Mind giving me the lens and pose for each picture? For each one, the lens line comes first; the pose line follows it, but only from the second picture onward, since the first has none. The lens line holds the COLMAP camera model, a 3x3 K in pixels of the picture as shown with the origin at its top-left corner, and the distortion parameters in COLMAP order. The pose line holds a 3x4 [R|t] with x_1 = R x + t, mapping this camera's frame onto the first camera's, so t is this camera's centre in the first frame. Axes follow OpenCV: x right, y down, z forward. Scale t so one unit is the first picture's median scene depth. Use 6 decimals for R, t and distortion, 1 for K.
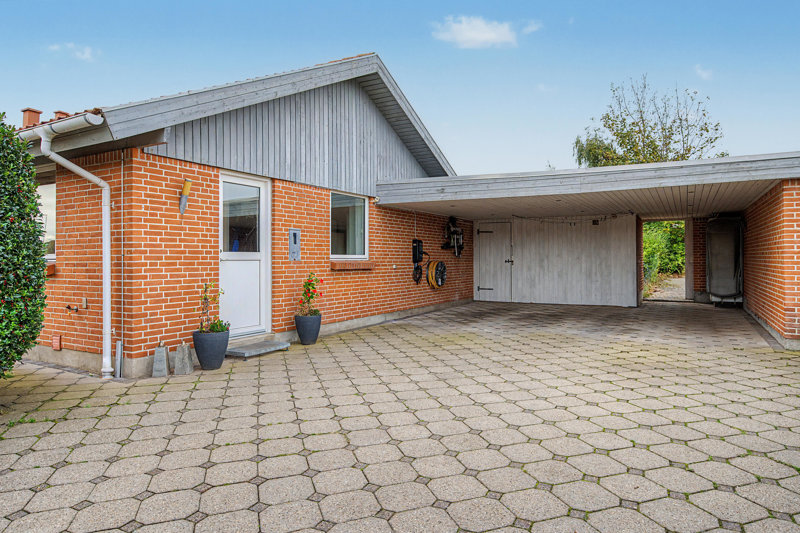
lens RADIAL K [[510.6, 0, 396.9], [0, 510.6, 261.6], [0, 0, 1]] dist [-0.003052, 0.002703]
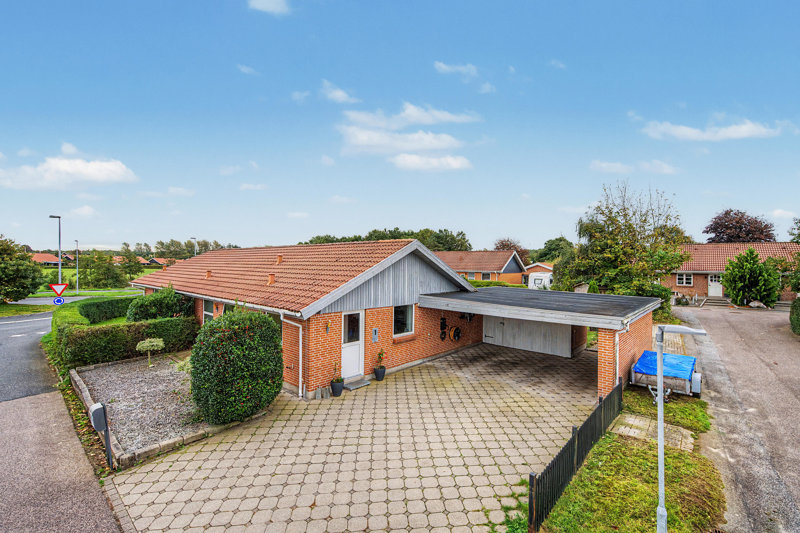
lens RADIAL K [[359.6, 0, 400.8], [0, 359.6, 269.0], [0, 0, 1]] dist [-0.003343, 0.000016]
pose [[0.974639, 0.019902, -0.222894, 0.333230], [-0.016007, 0.999686, 0.019269, -0.460478], [0.223208, -0.015213, 0.974652, -0.670948]]
